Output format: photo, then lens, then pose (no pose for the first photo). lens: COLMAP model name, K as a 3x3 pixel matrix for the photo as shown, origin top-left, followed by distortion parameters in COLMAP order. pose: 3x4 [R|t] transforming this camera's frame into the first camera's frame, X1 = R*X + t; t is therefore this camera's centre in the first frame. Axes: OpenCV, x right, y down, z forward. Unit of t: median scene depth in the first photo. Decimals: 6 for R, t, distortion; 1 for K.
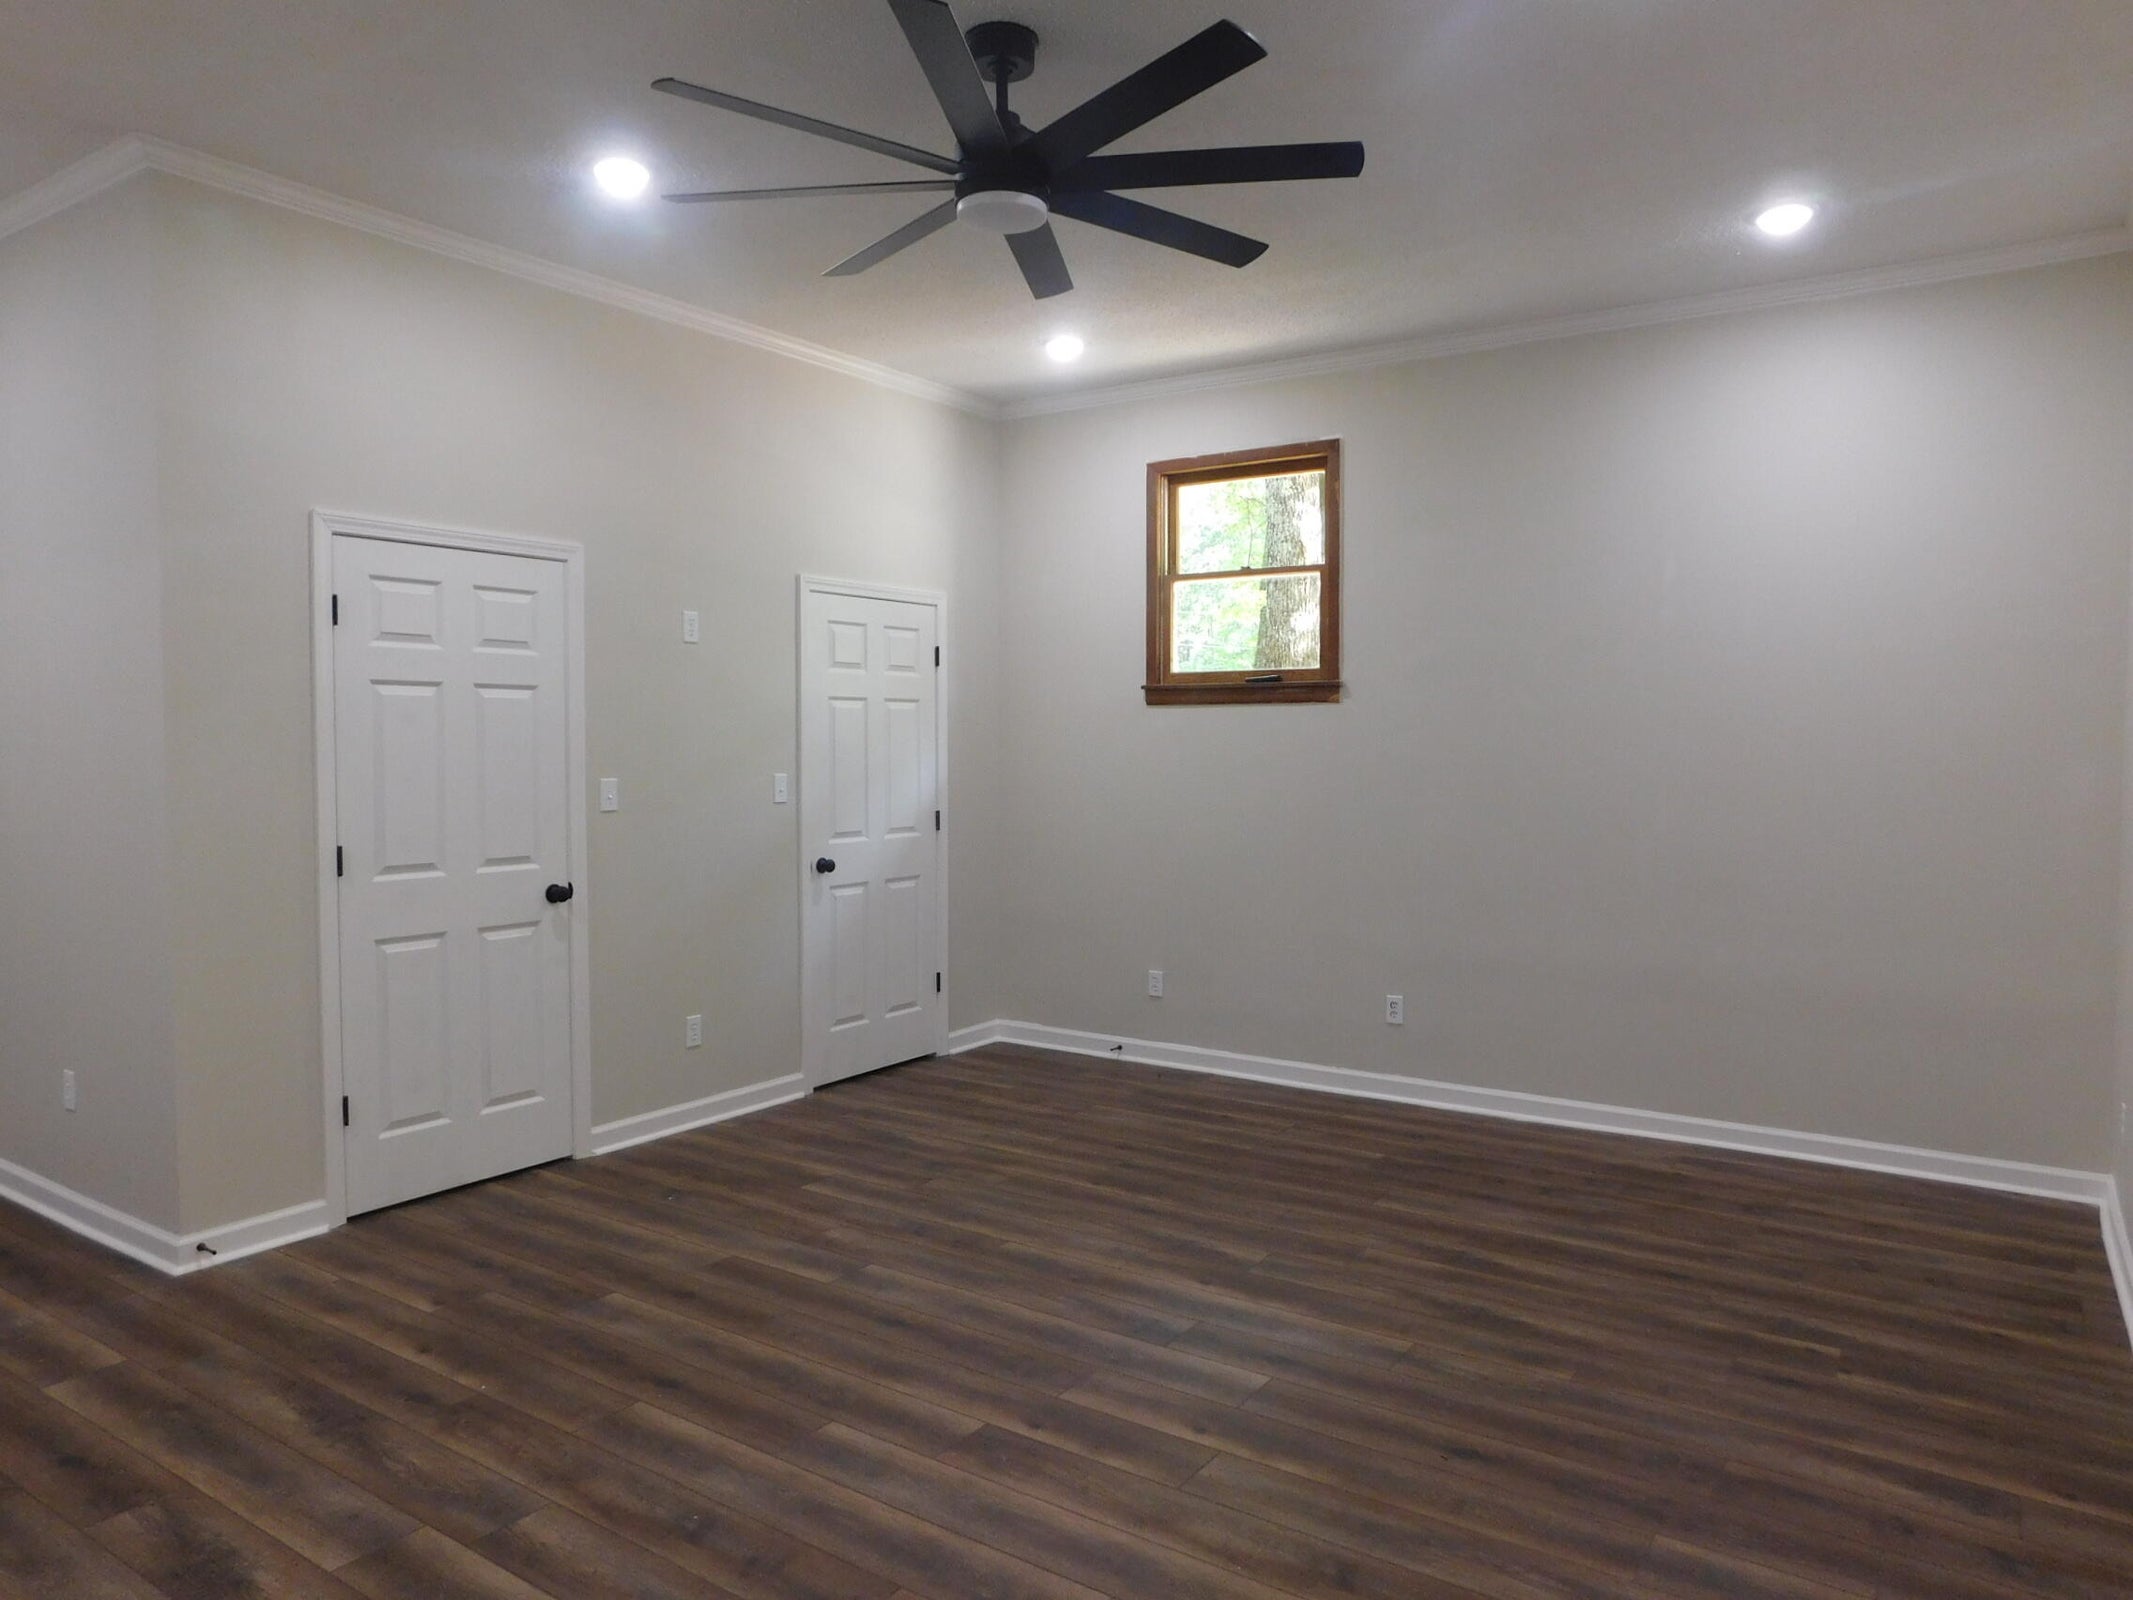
lens RADIAL K [[1423.4, 0, 1079.6], [0, 1423.4, 795.1], [0, 0, 1]] dist [-0.059287, 0.043735]
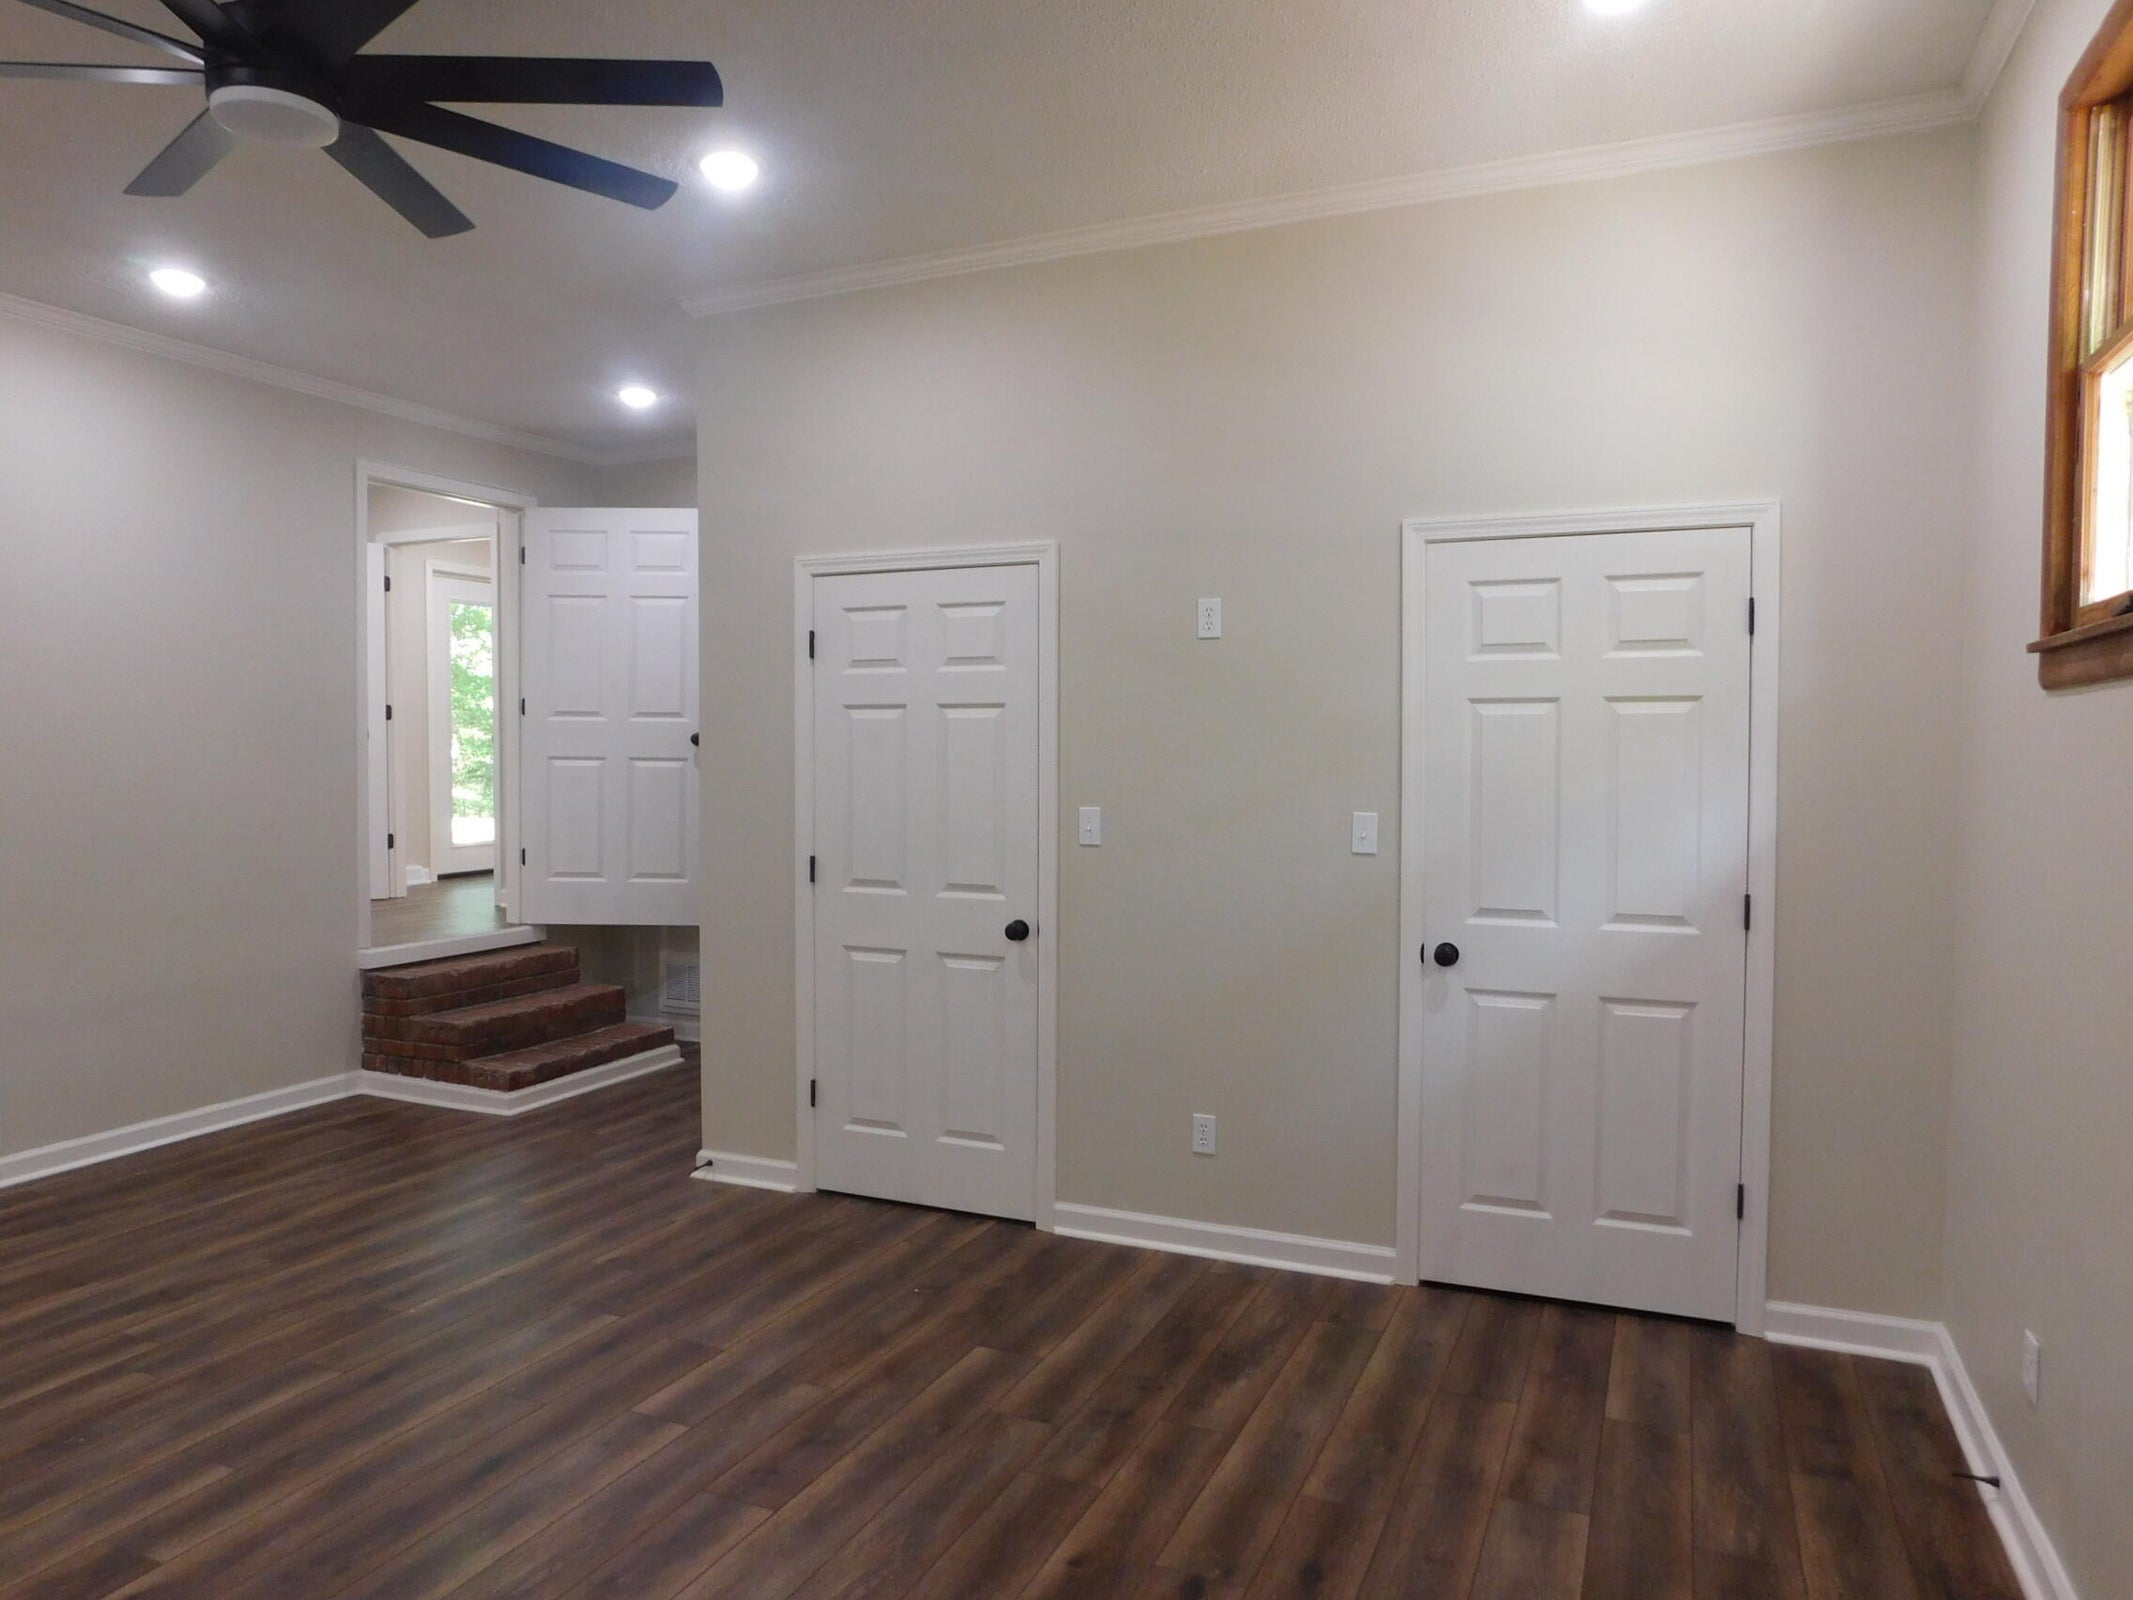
lens RADIAL K [[1423.4, 0, 1083.3], [0, 1423.4, 807.3], [0, 0, 1]] dist [-0.059287, 0.043735]
pose [[0.169522, 0.037651, -0.984807, 0.587332], [-0.041423, 0.998659, 0.031050, -0.043672], [0.984655, 0.035530, 0.170855, 0.964461]]
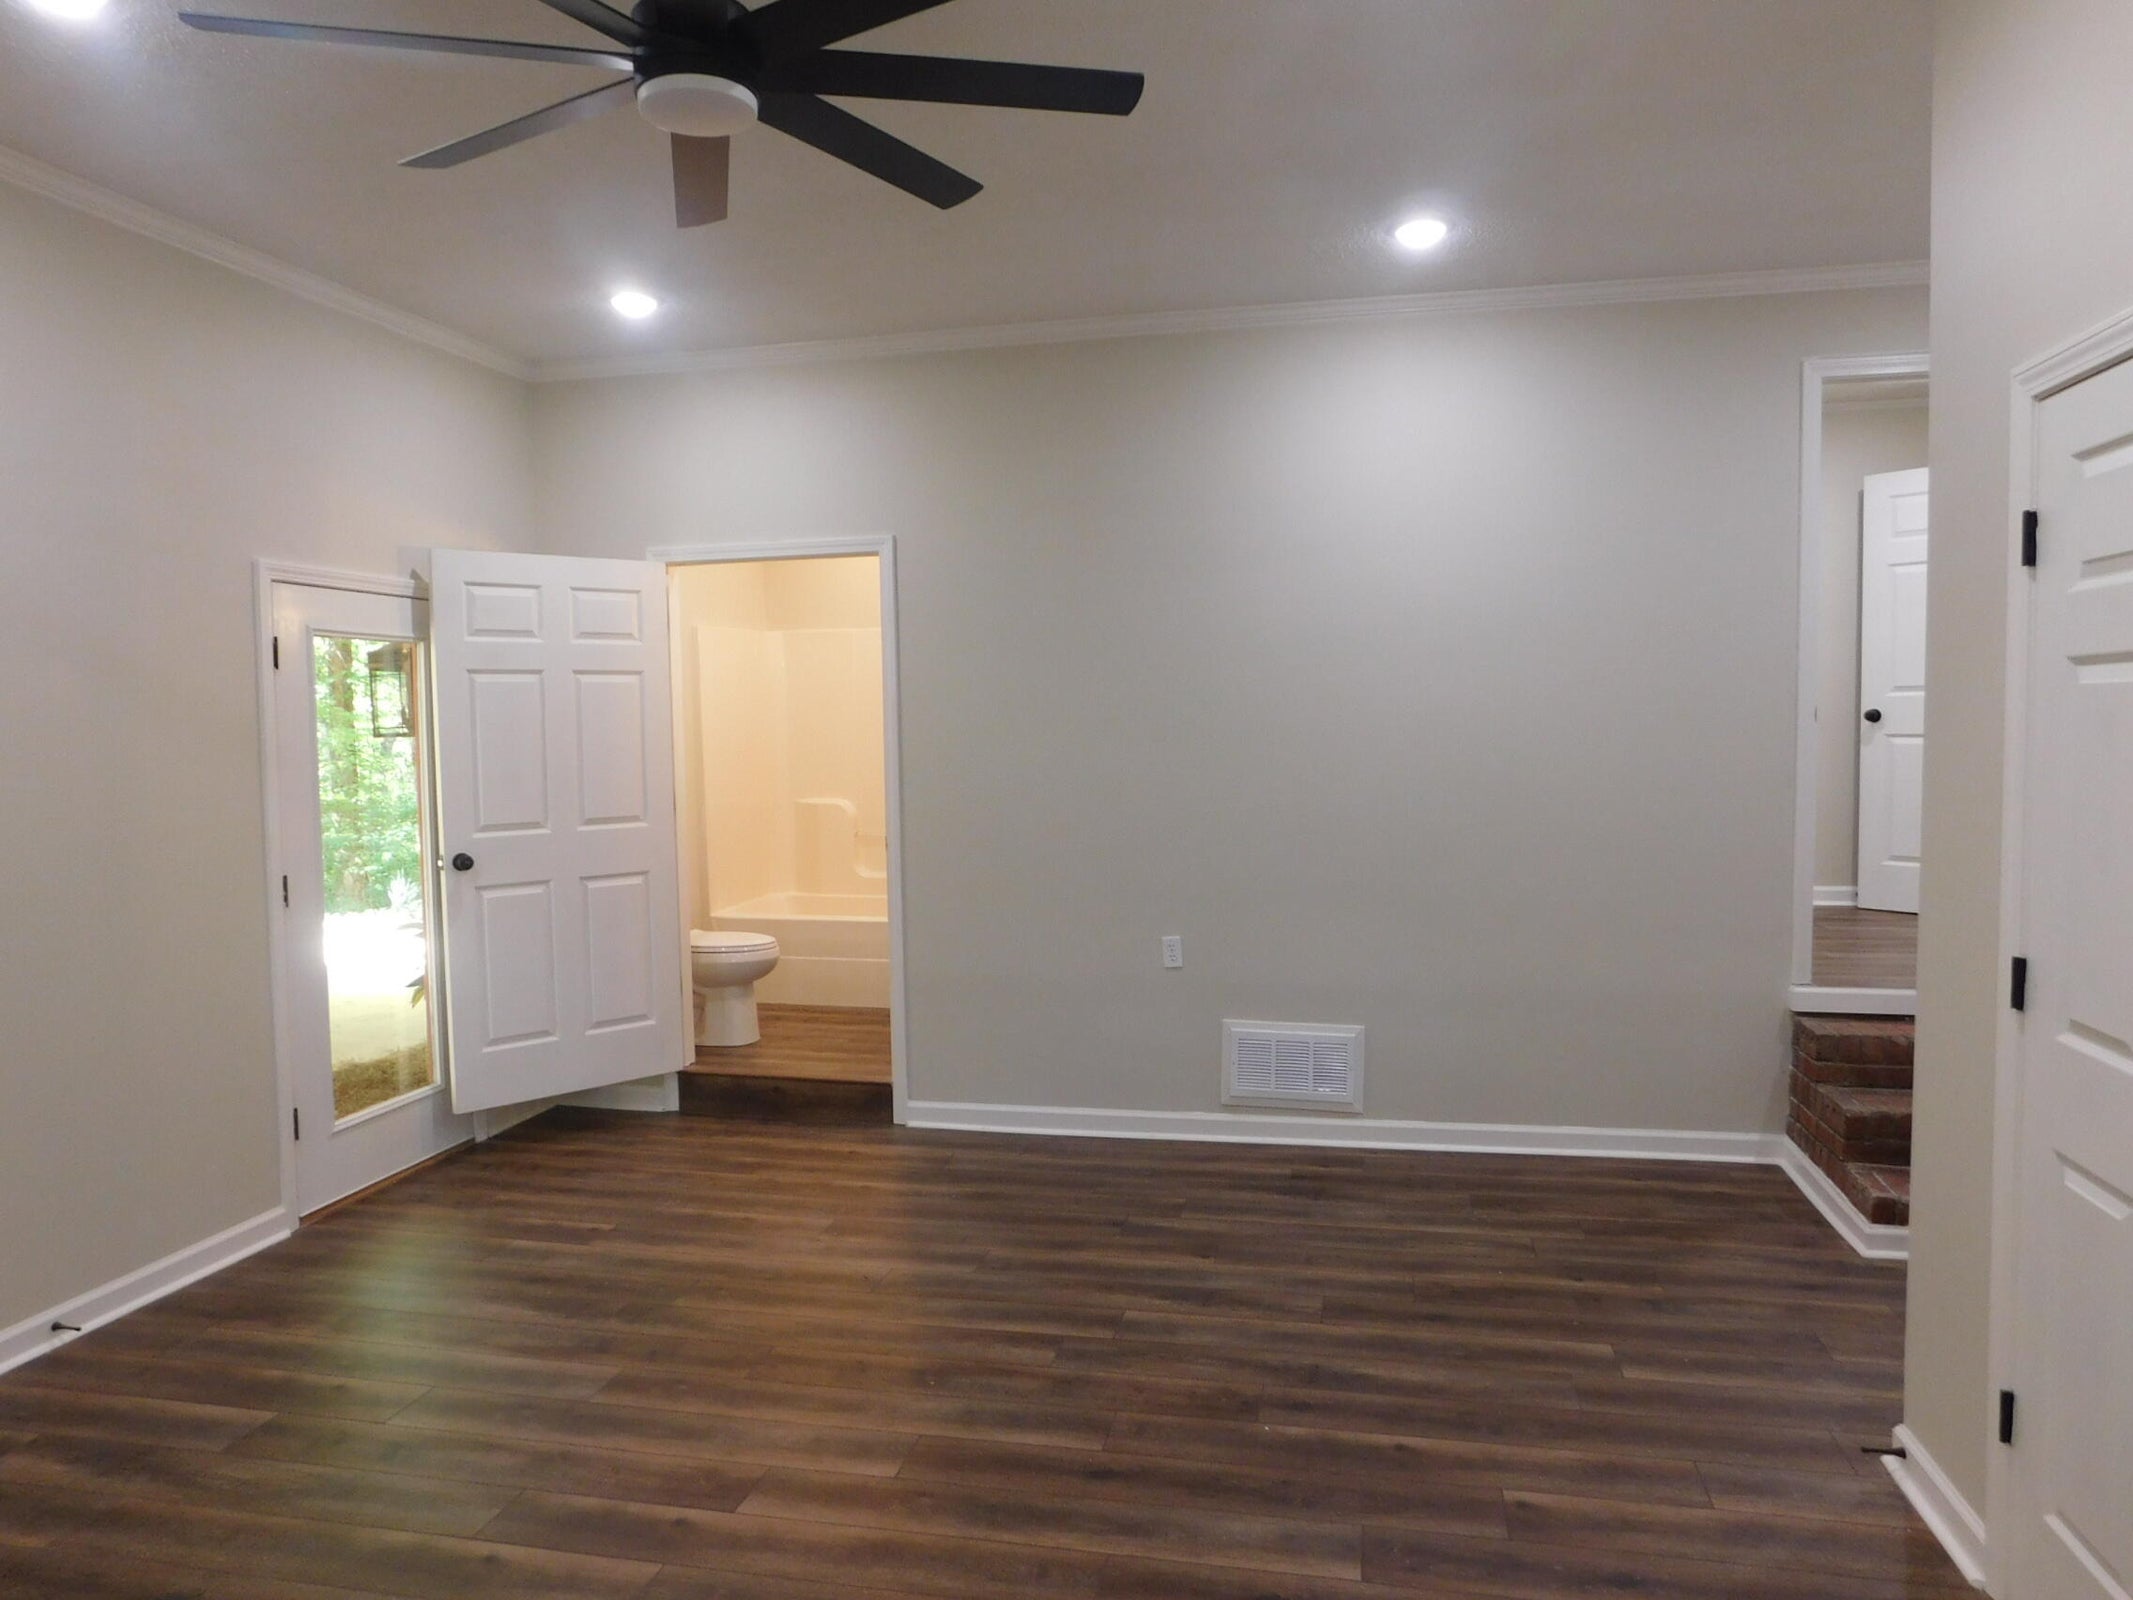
lens RADIAL K [[1423.4, 0, 1035.5], [0, 1423.4, 810.6], [0, 0, 1]] dist [-0.059287, 0.043735]
pose [[-0.938473, 0.031546, -0.343909, 0.035354], [-0.002640, 0.995135, 0.098486, -0.073324], [0.345343, 0.093334, -0.933824, 1.310677]]
